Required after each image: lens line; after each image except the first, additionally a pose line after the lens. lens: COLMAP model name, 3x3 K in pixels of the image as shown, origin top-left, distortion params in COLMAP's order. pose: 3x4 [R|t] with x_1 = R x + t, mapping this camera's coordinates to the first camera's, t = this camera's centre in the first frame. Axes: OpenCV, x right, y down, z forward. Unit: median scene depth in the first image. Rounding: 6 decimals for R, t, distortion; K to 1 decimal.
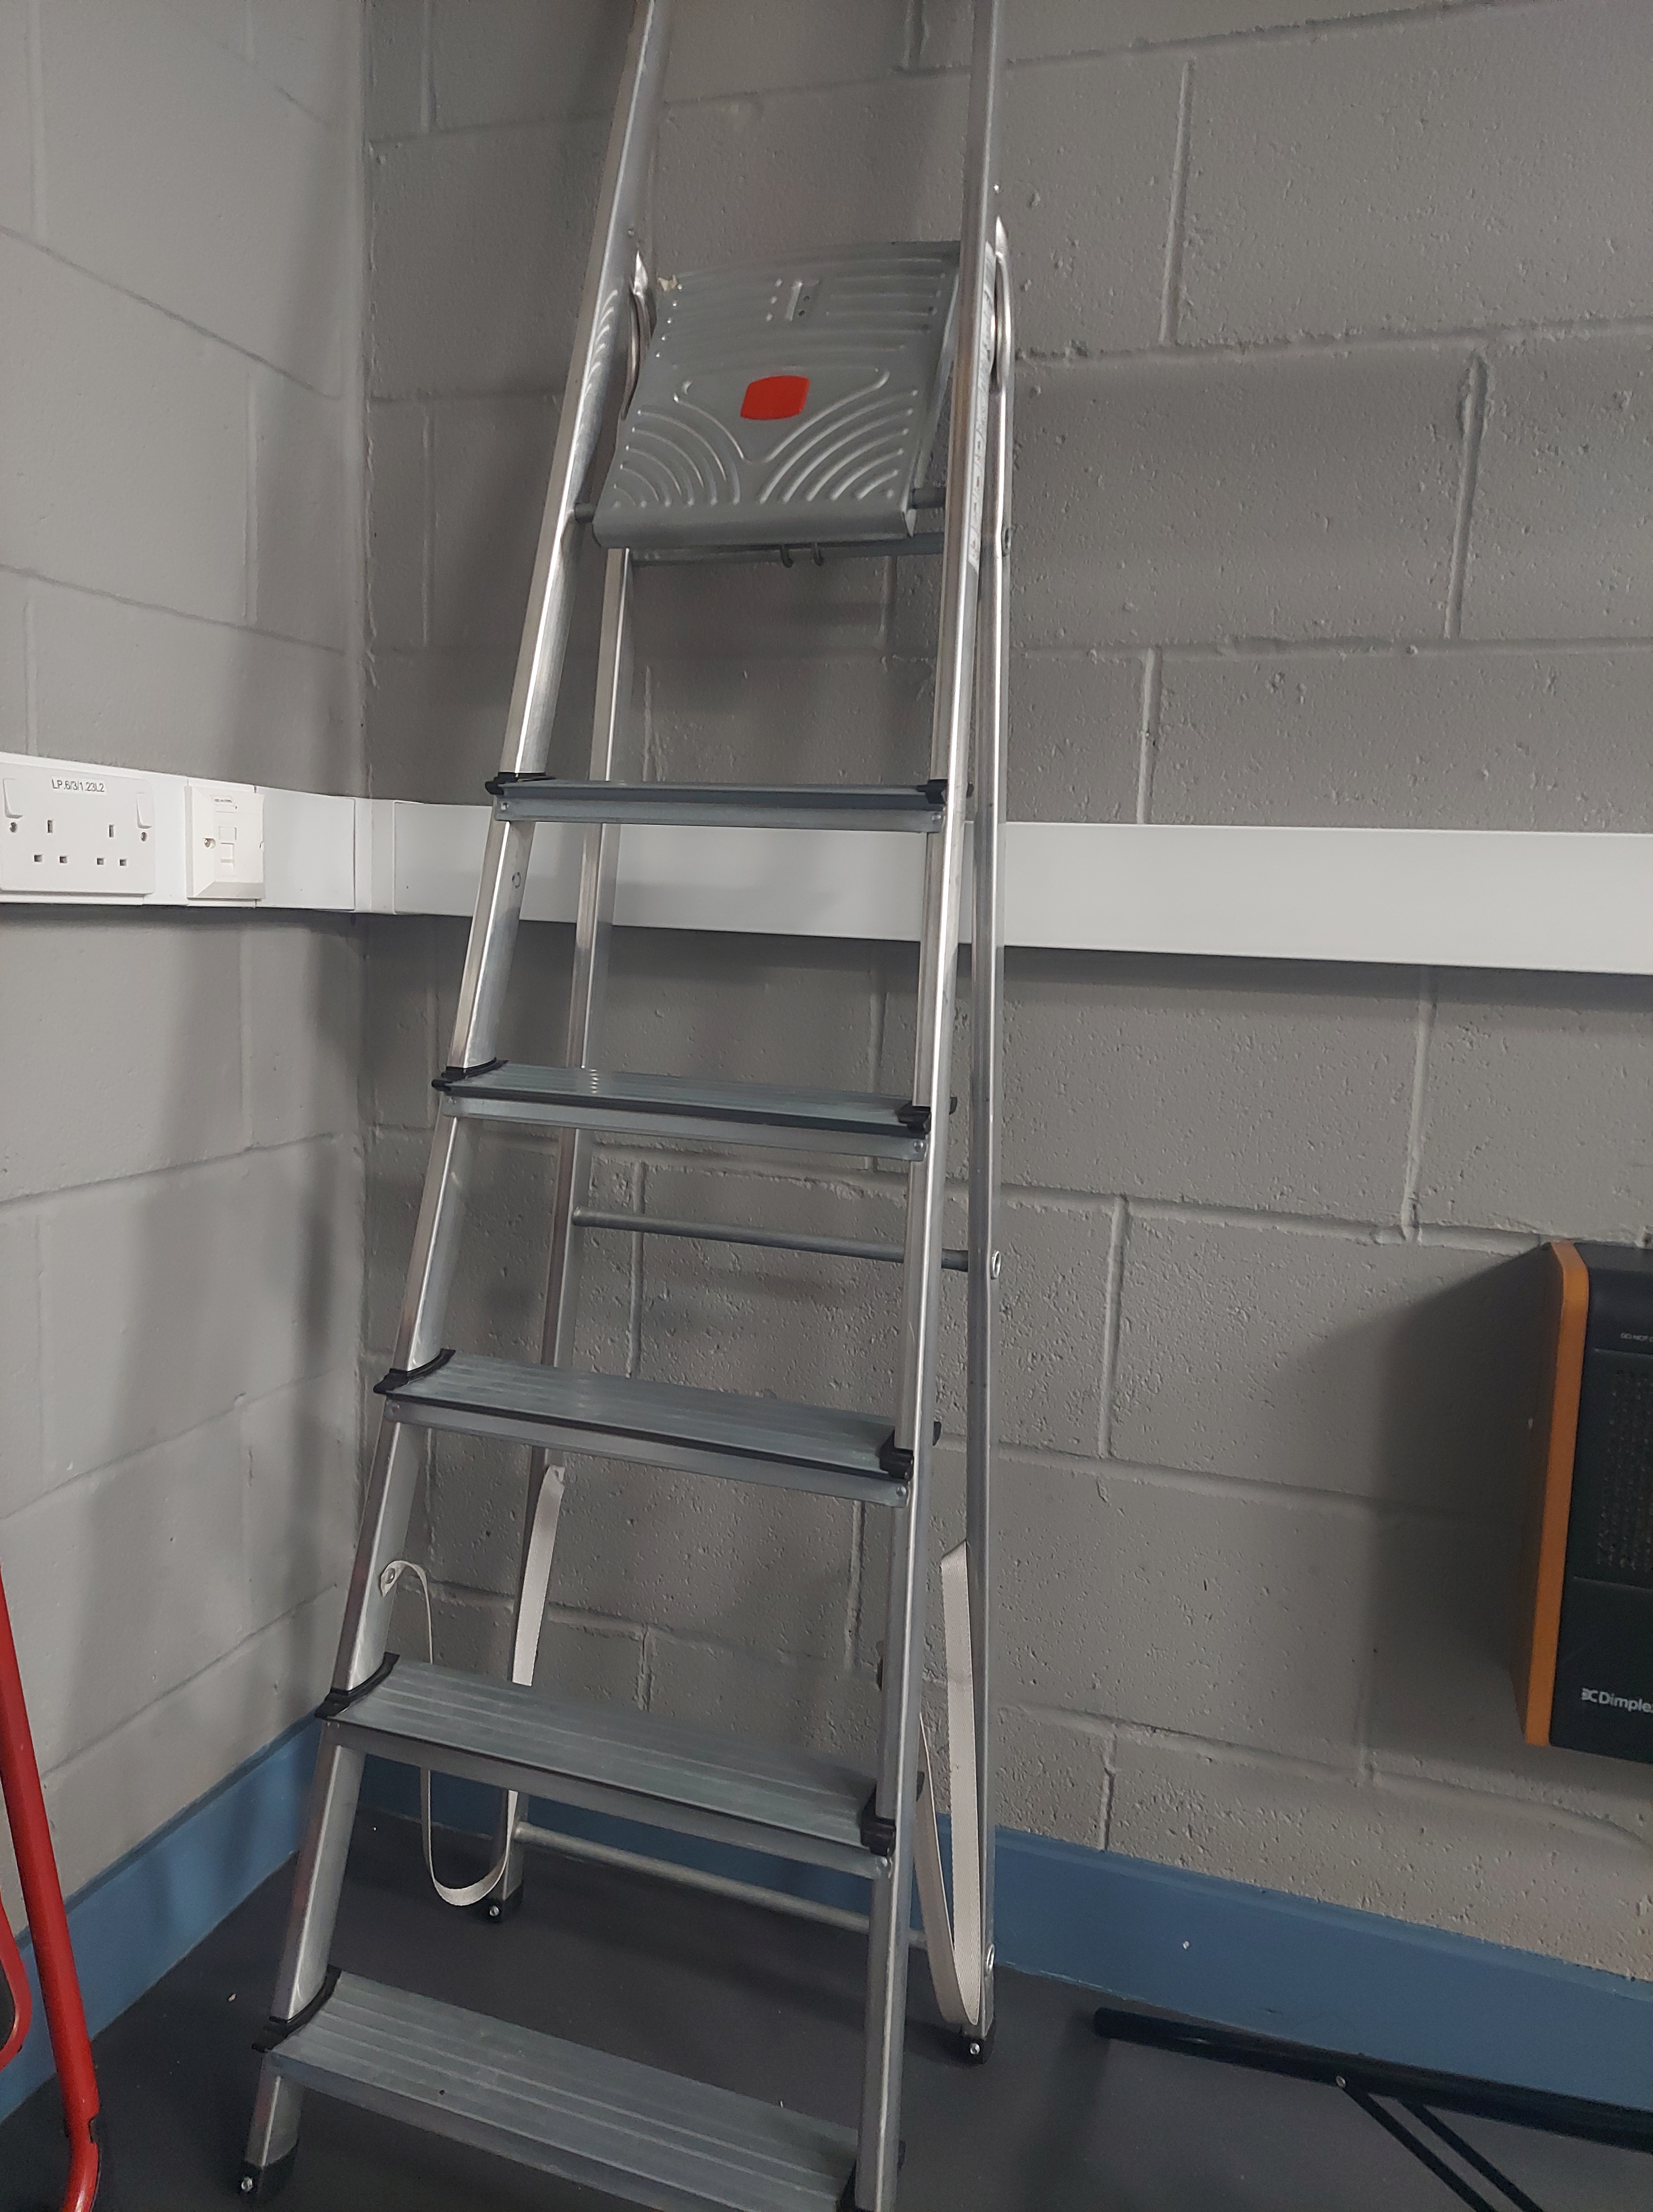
lens RADIAL K [[1552.1, 0, 829.7], [0, 1552.1, 1109.8], [0, 0, 1]] dist [0.018729, -0.003577]
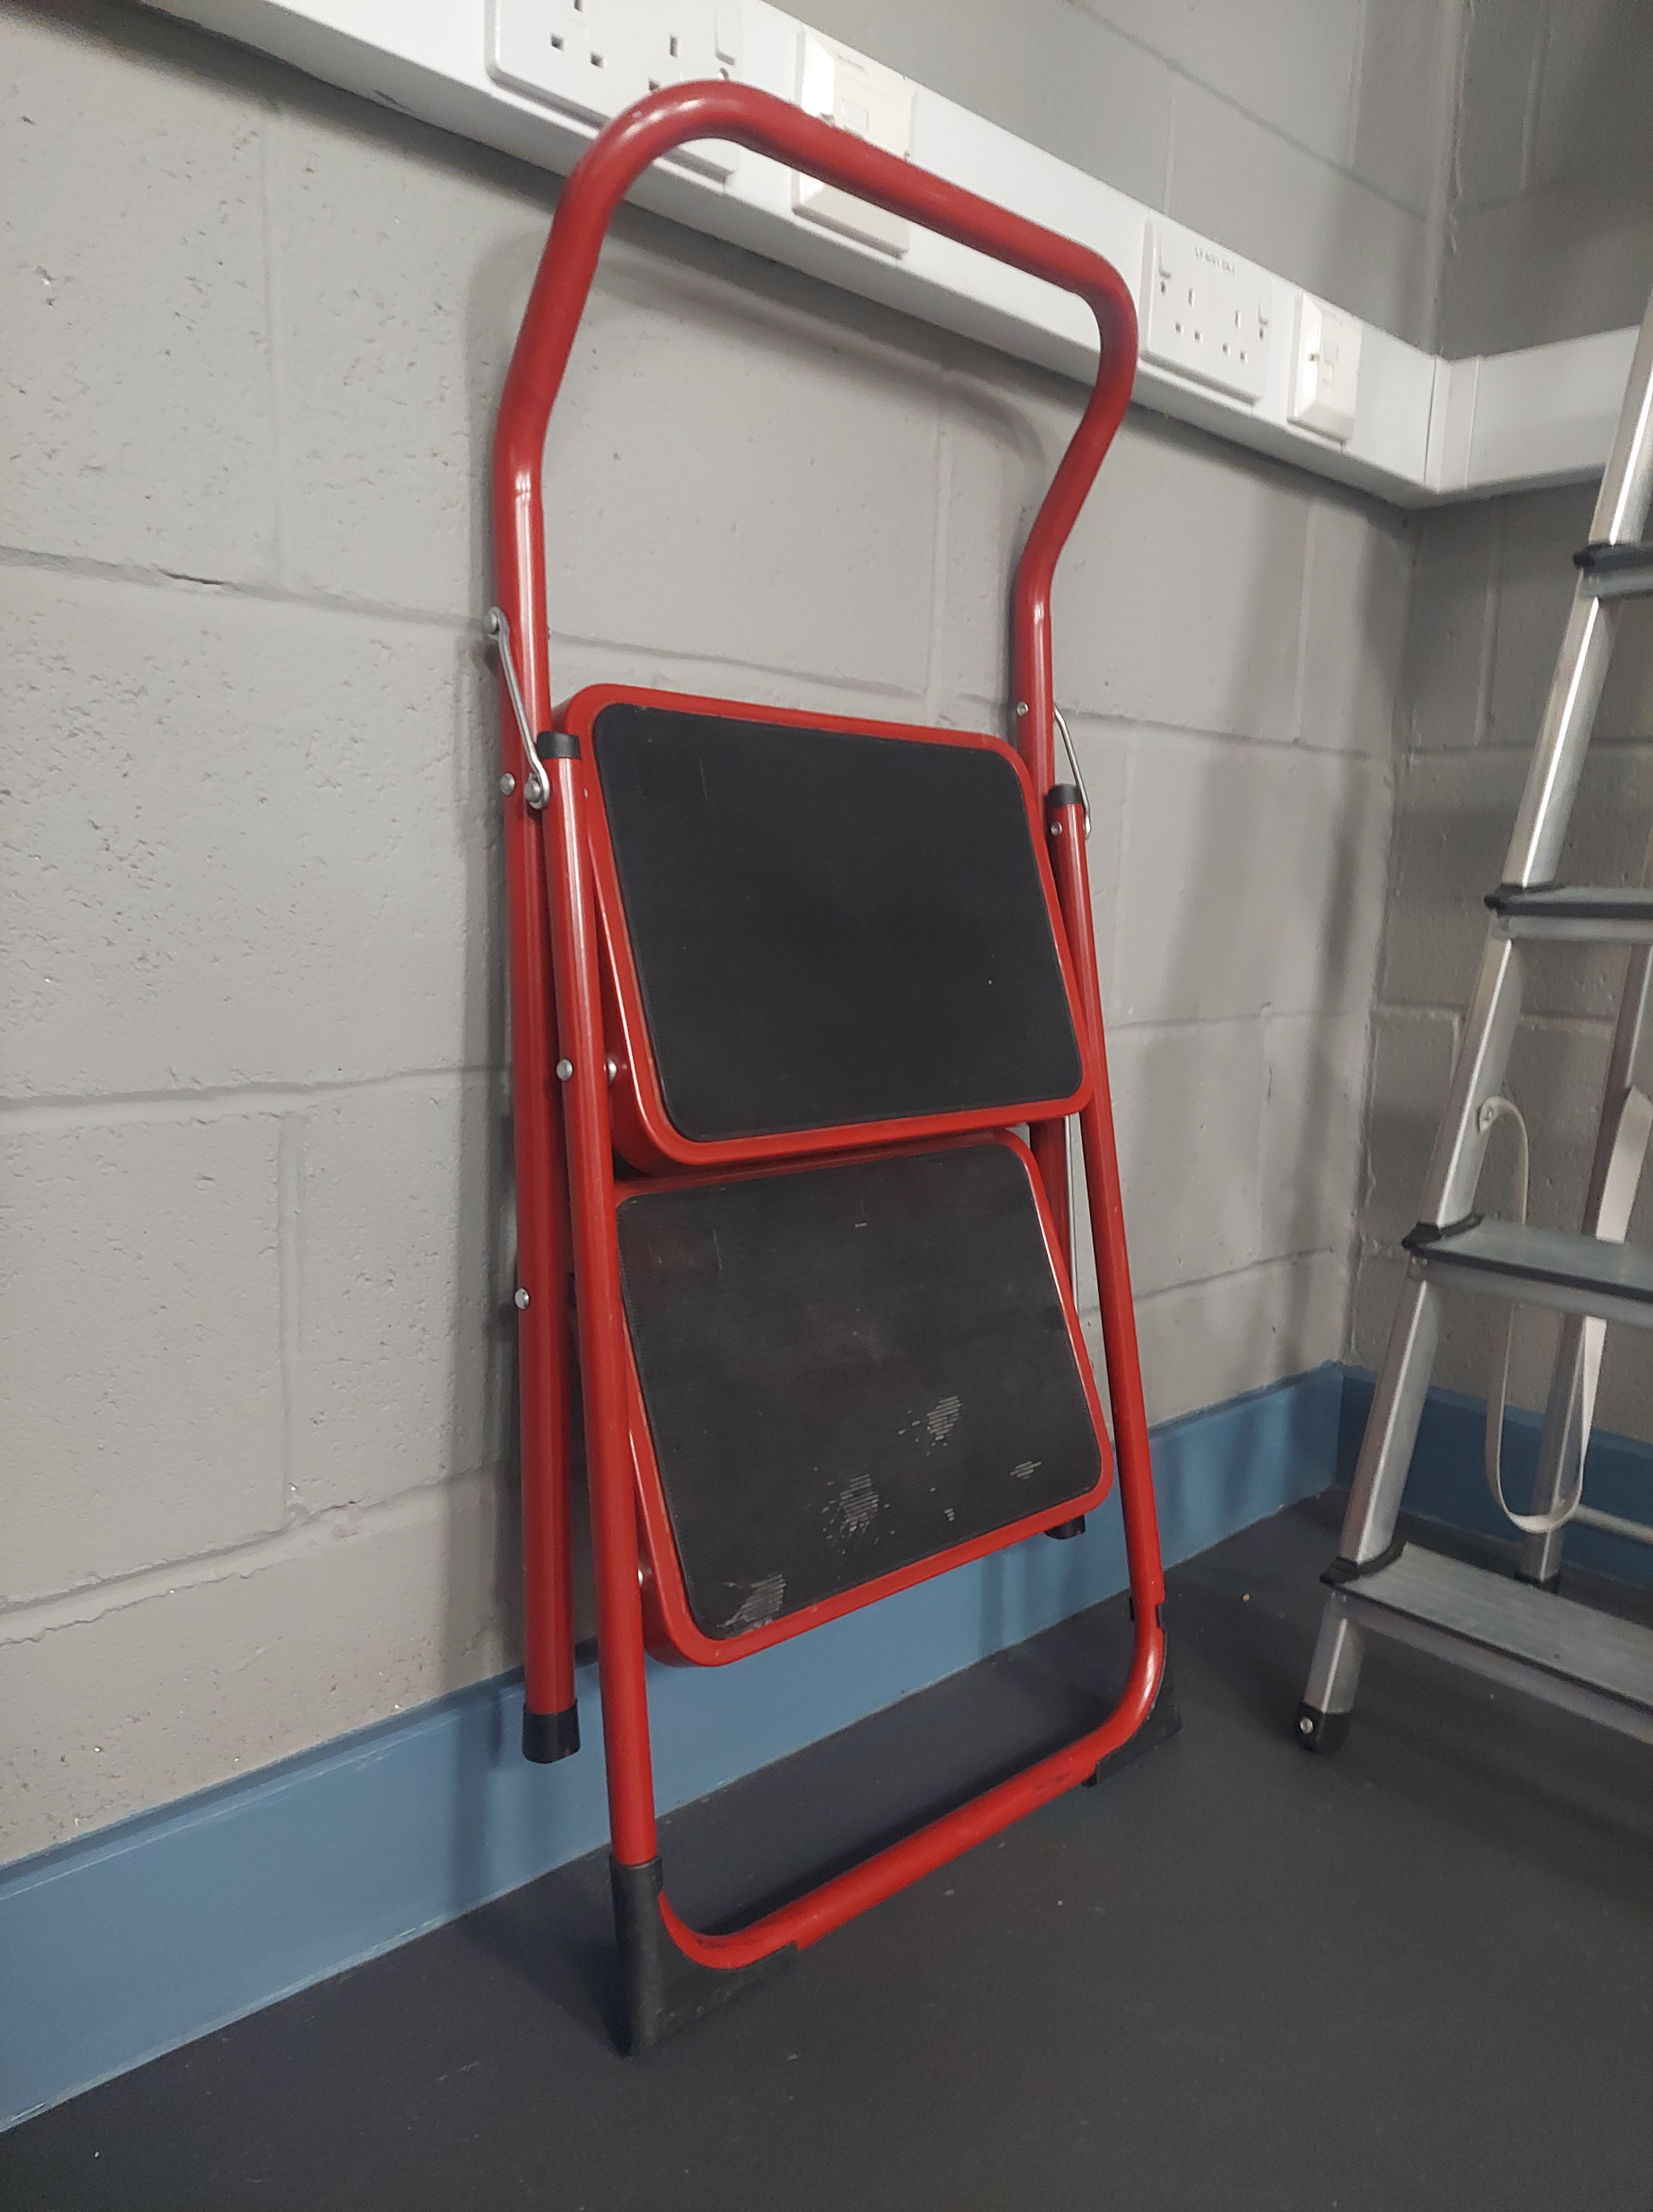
lens RADIAL K [[1552.1, 0, 833.2], [0, 1552.1, 1103.3], [0, 0, 1]] dist [0.018729, -0.003577]
pose [[0.878449, 0.054229, -0.474750, -0.162792], [-0.061381, 0.998114, 0.000436, 0.272772], [0.473878, 0.028757, 0.880121, 0.031911]]
